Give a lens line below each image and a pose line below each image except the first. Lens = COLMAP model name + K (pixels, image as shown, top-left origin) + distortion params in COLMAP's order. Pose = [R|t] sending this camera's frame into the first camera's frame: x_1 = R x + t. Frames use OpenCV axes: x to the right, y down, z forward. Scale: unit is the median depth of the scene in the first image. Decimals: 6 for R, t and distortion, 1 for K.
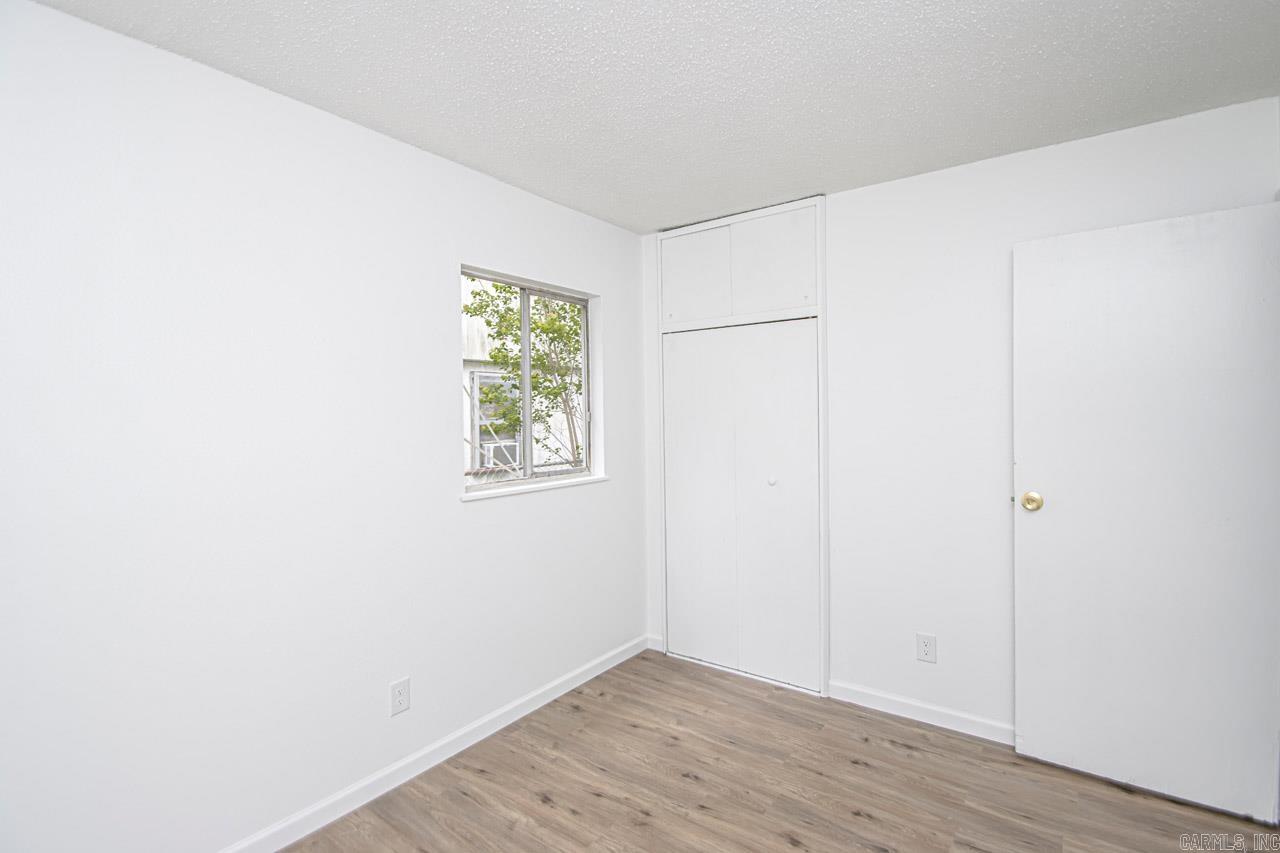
lens RADIAL K [[620.6, 0, 637.0], [0, 620.6, 412.8], [0, 0, 1]] dist [0.026513, -0.021497]
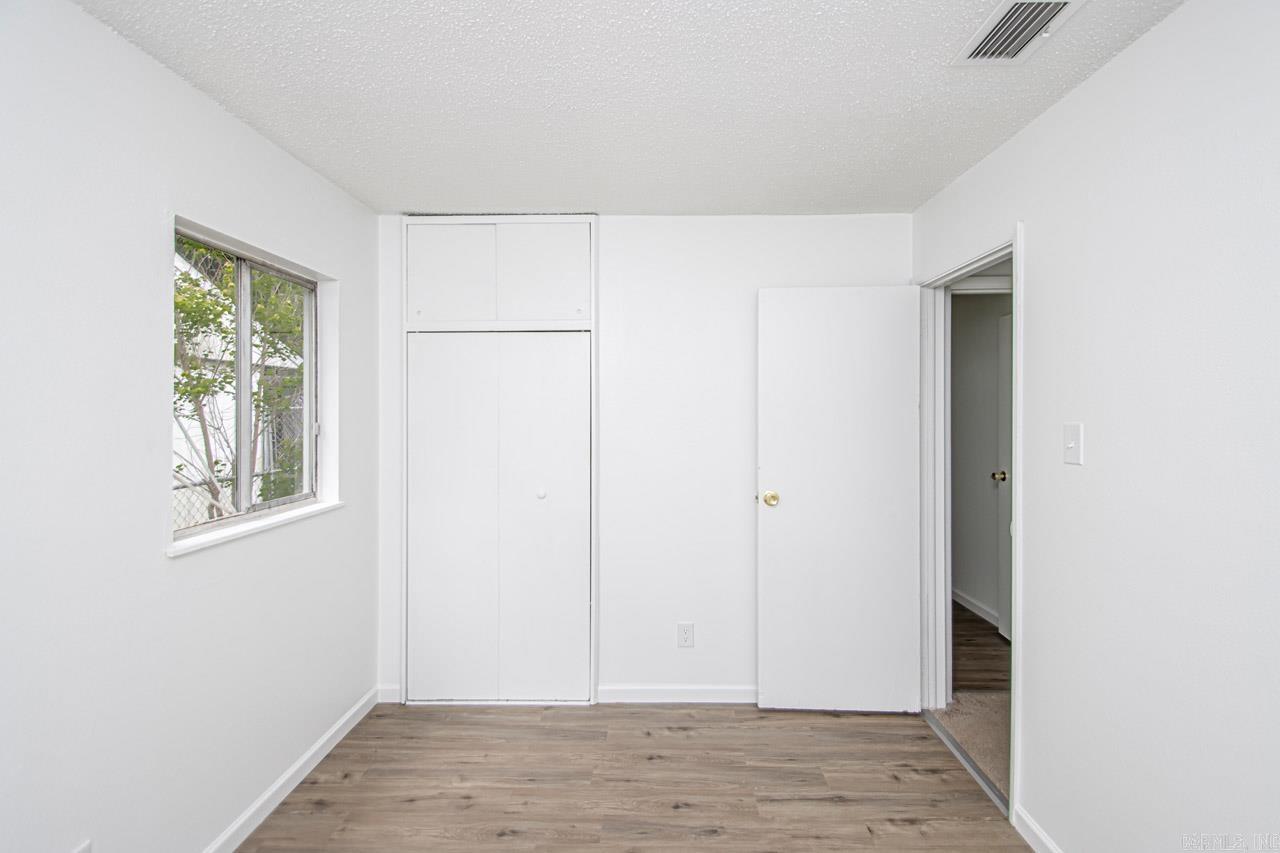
lens RADIAL K [[620.6, 0, 665.8], [0, 620.6, 399.6], [0, 0, 1]] dist [0.026513, -0.021497]
pose [[0.808514, 0.021466, 0.588085, -0.238557], [-0.008146, 0.999647, -0.025290, -0.018432], [-0.588421, 0.015656, 0.808403, 0.112021]]
